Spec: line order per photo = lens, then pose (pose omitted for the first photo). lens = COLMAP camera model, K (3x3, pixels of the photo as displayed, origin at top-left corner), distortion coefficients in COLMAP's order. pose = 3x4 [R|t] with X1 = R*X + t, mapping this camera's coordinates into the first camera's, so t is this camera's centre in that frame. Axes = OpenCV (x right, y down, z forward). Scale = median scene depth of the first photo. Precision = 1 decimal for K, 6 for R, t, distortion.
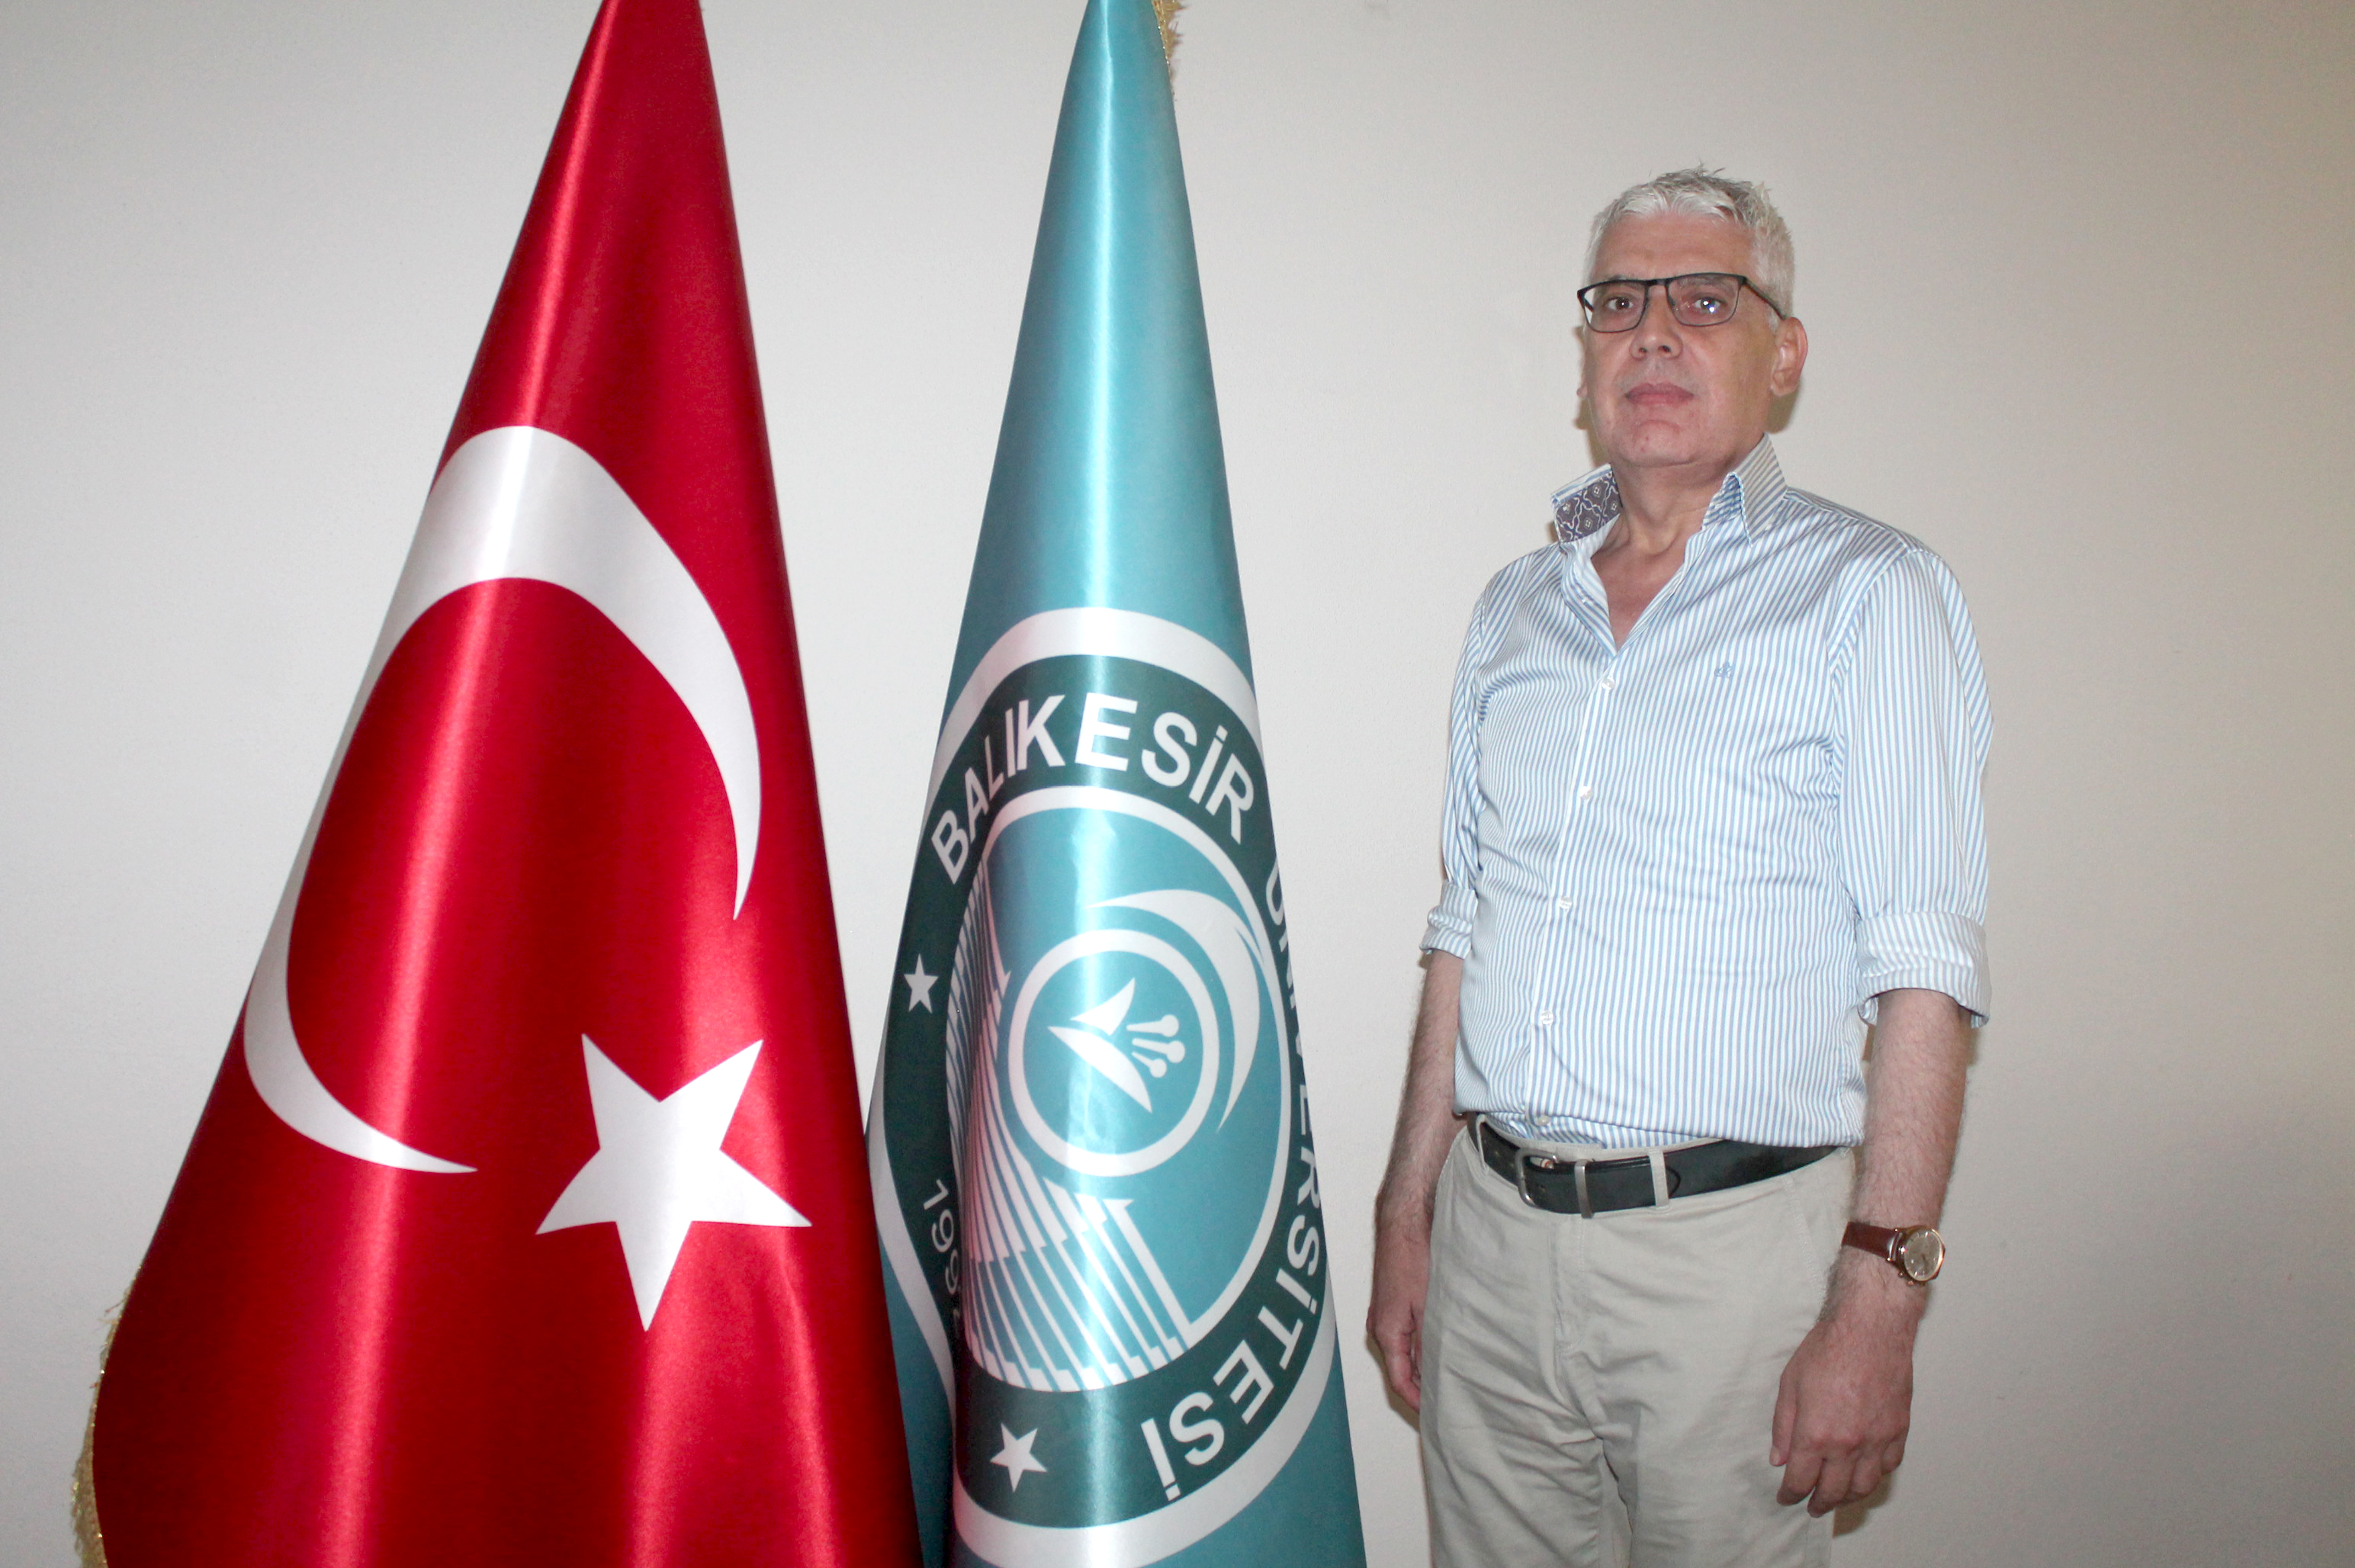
lens RADIAL K [[2350.8, 0, 1189.9], [0, 2350.8, 783.8], [0, 0, 1]] dist [-0.138983, 0.139423]
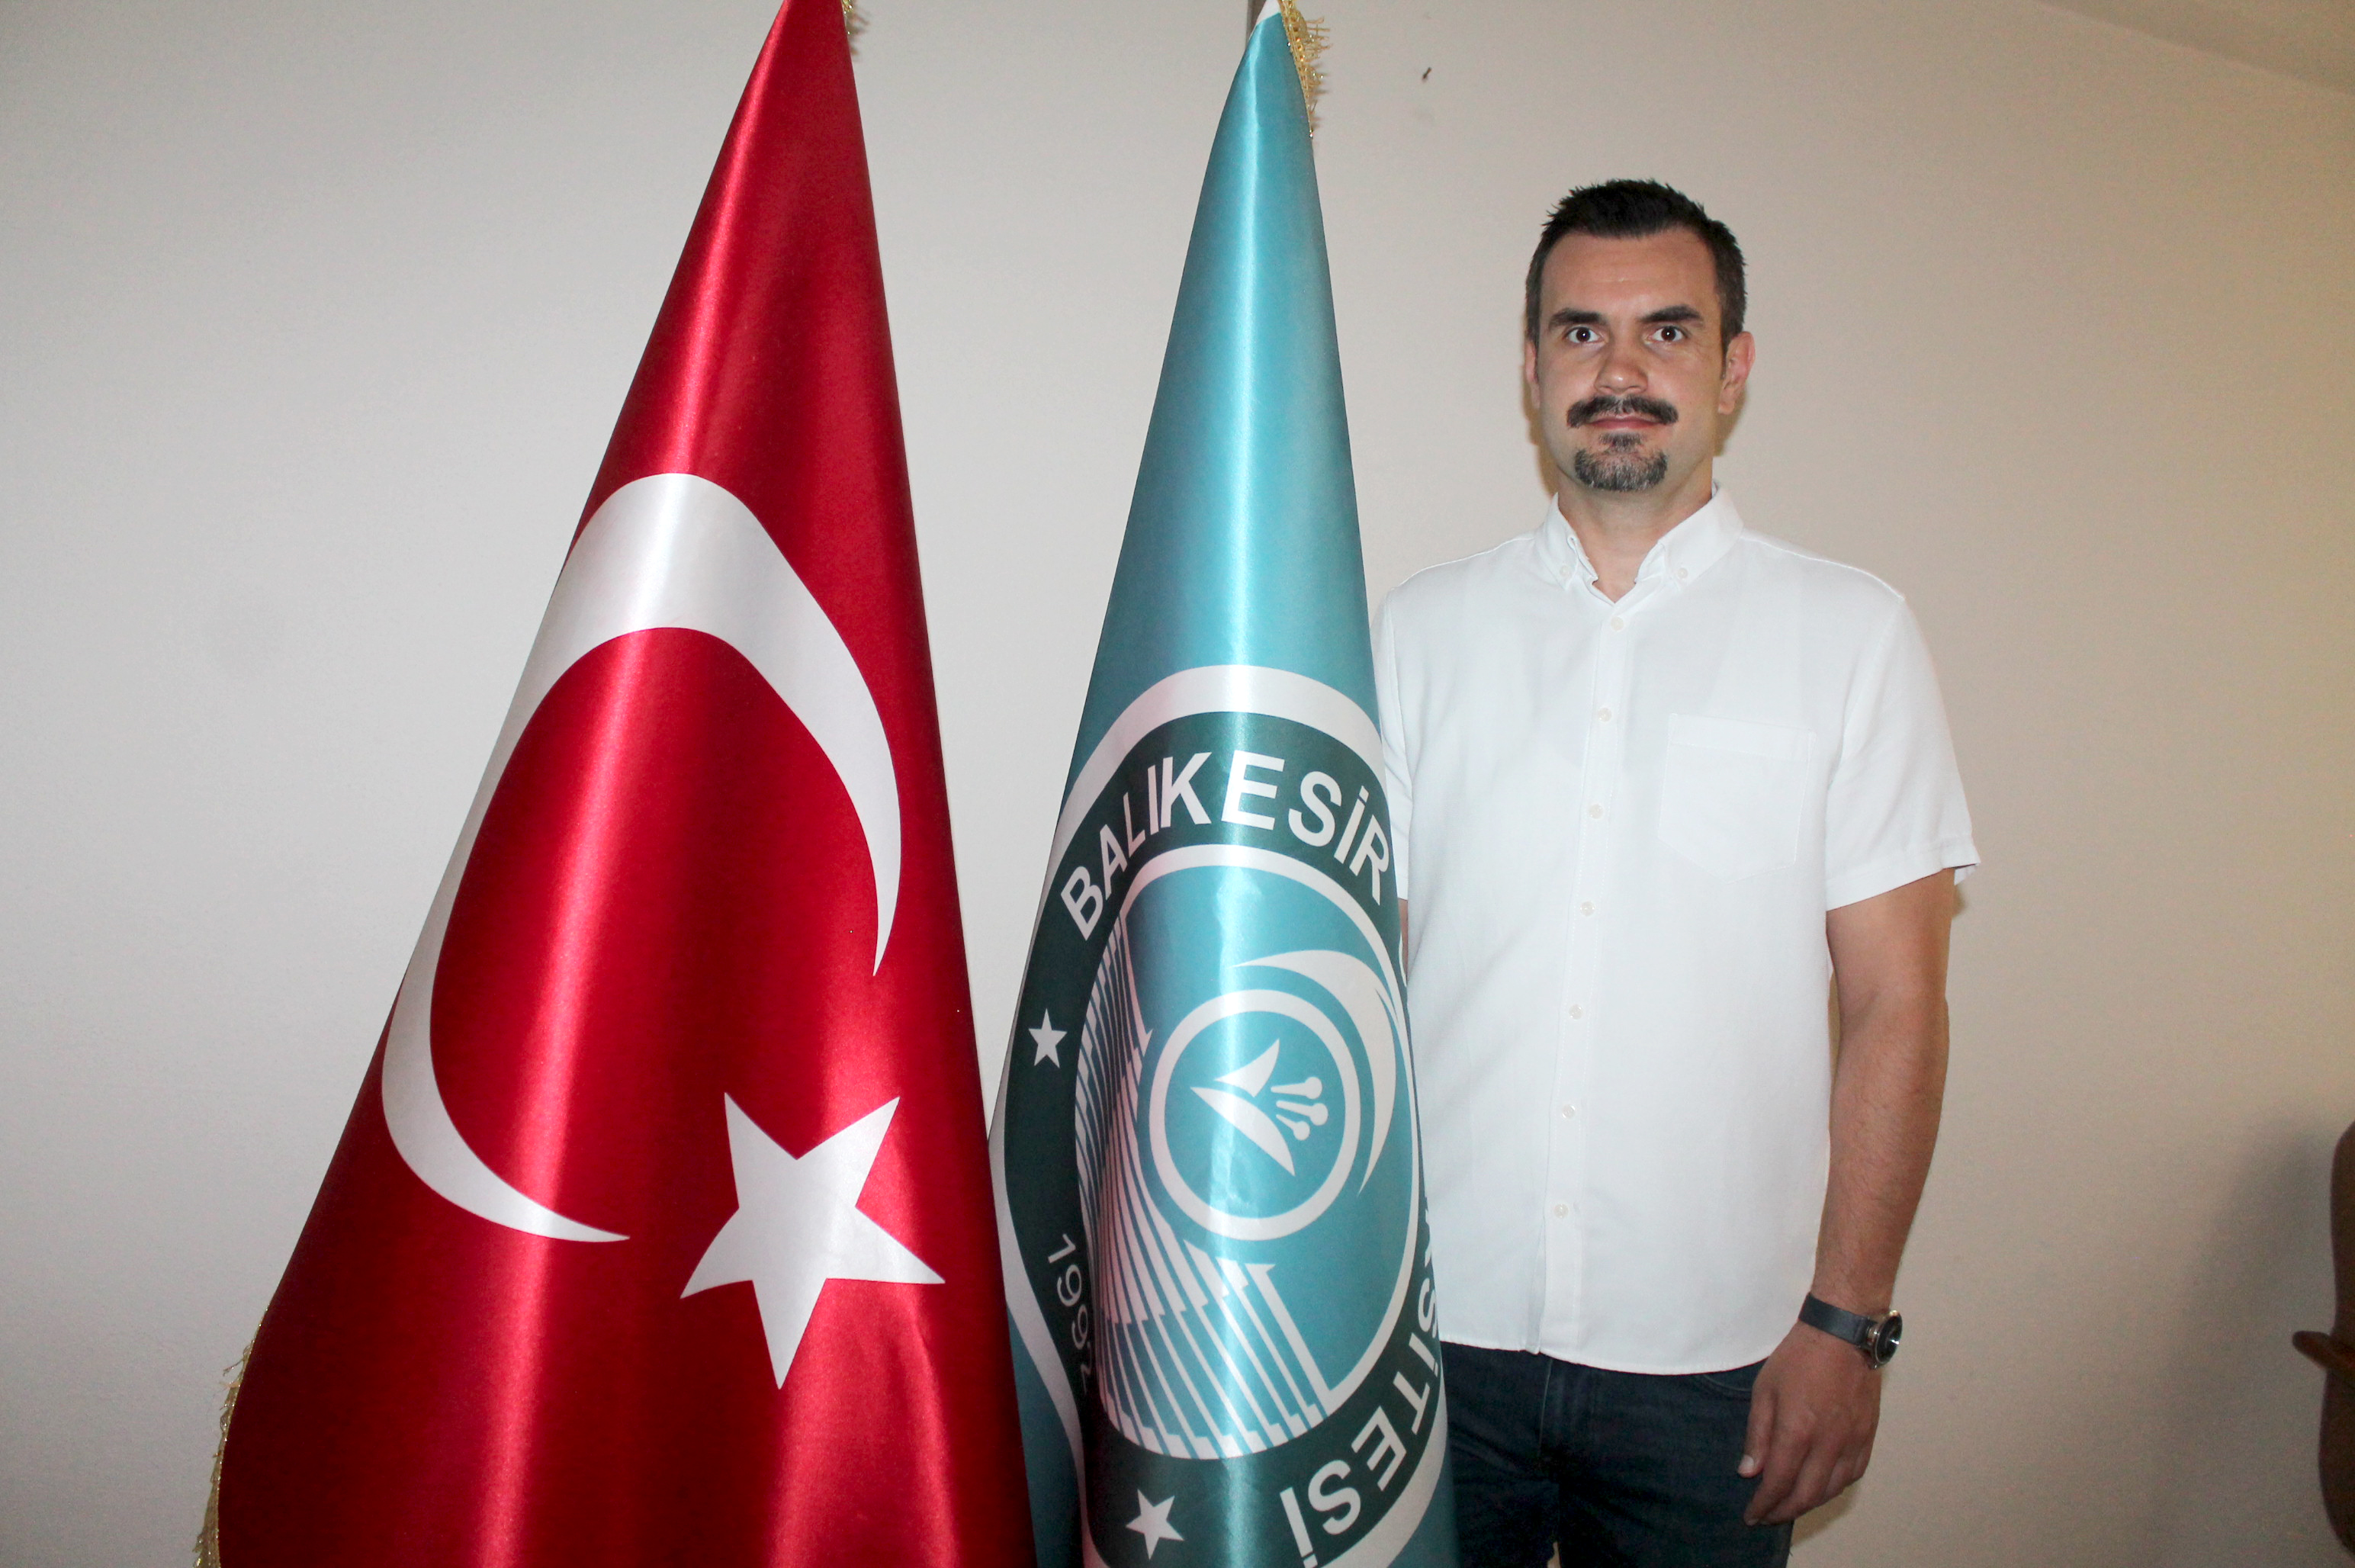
lens RADIAL K [[1947.5, 0, 1096.7], [0, 1947.5, 805.3], [0, 0, 1]] dist [-0.136899, 0.131868]
pose [[0.999149, 0.014090, -0.038760, -0.069502], [-0.014938, 0.999654, -0.021671, 0.003114], [0.038441, 0.022232, 0.999014, 0.177602]]
